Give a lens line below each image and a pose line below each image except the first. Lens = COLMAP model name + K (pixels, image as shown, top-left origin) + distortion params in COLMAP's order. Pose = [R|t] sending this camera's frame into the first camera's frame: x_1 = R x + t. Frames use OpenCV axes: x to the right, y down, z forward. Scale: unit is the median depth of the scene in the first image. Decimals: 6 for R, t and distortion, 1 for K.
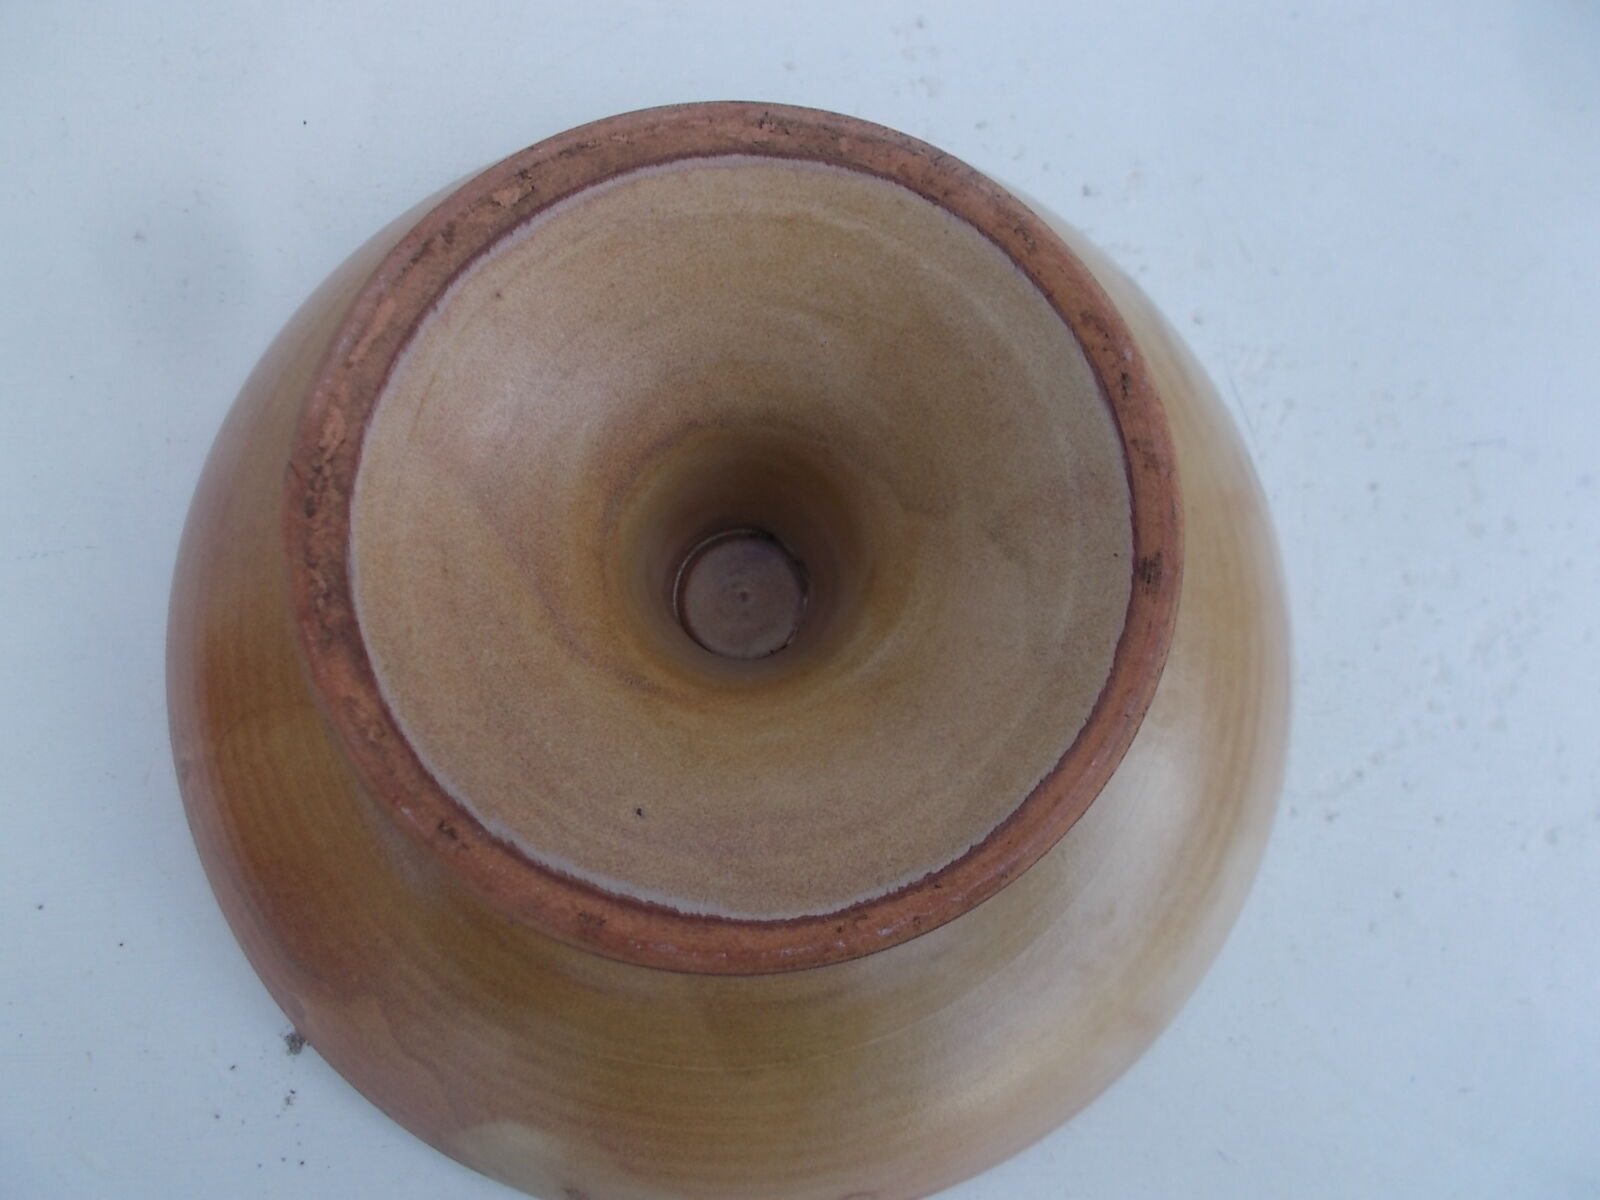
lens RADIAL K [[1215.6, 0, 800.0], [0, 1215.6, 600.0], [0, 0, 1]] dist [-0.003000, 0.000113]
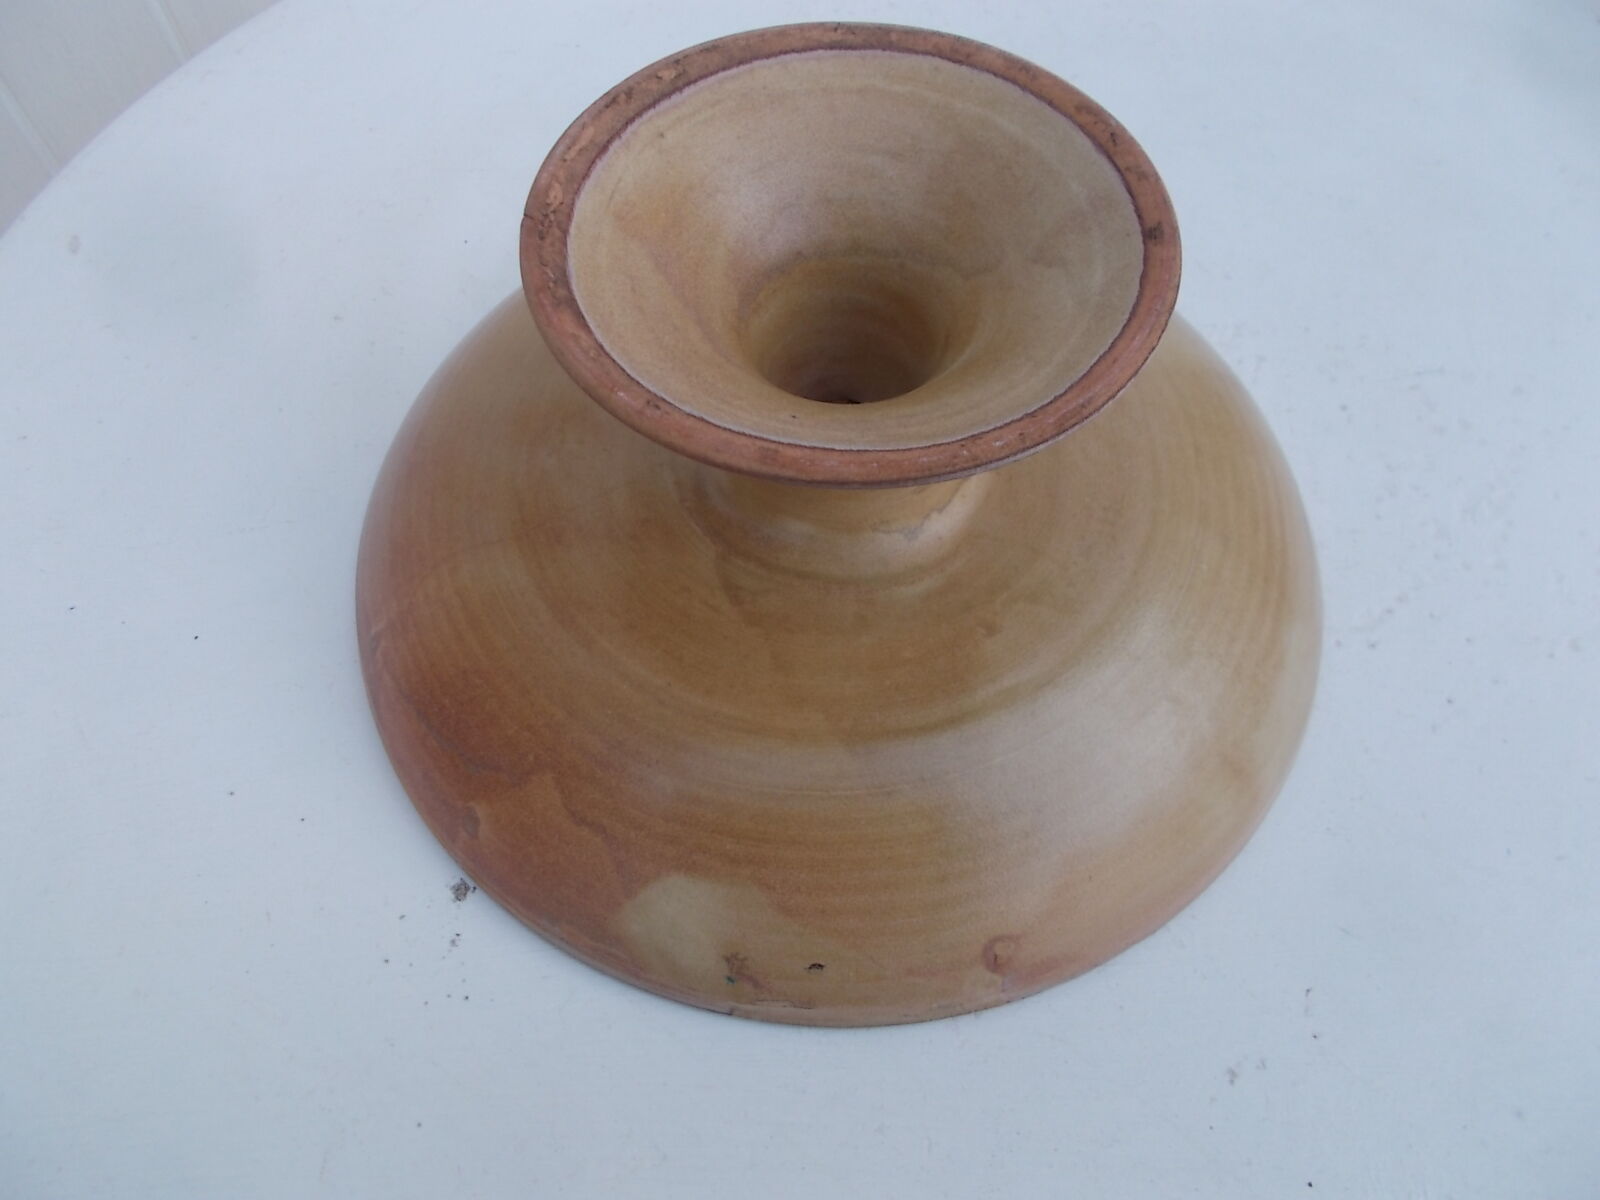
lens RADIAL K [[1215.6, 0, 800.0], [0, 1215.6, 600.0], [0, 0, 1]] dist [-0.003000, 0.000113]
pose [[0.996198, -0.087119, -0.000799, -0.135559], [0.081195, 0.931702, -0.354032, 0.774619], [0.031587, 0.352621, 0.935233, -0.129115]]
